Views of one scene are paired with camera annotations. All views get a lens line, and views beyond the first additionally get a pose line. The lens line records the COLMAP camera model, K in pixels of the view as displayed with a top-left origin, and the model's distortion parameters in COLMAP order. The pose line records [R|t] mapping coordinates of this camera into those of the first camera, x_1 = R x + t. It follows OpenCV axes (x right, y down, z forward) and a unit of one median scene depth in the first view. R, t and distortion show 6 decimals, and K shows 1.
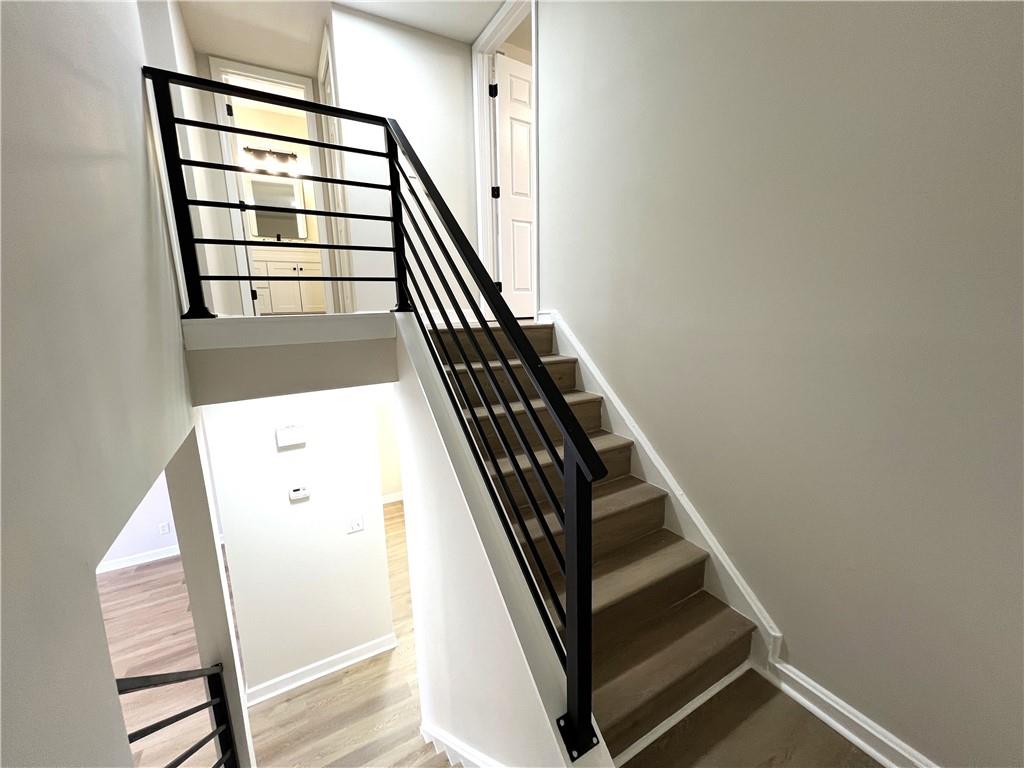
lens RADIAL K [[411.5, 0, 512.5], [0, 411.5, 387.1], [0, 0, 1]] dist [0.000842, 0.000773]
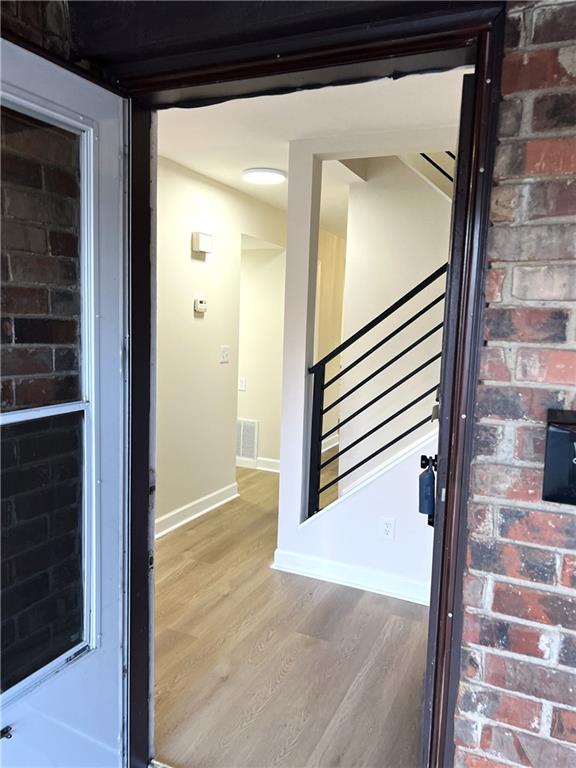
lens RADIAL K [[574.2, 0, 289.4], [0, 574.2, 390.1], [0, 0, 1]] dist [0.026821, -0.021485]
pose [[0.808920, -0.017947, 0.587645, -1.034064], [0.056377, 0.997296, -0.047148, 0.478203], [-0.585210, 0.071268, 0.807744, -0.191192]]
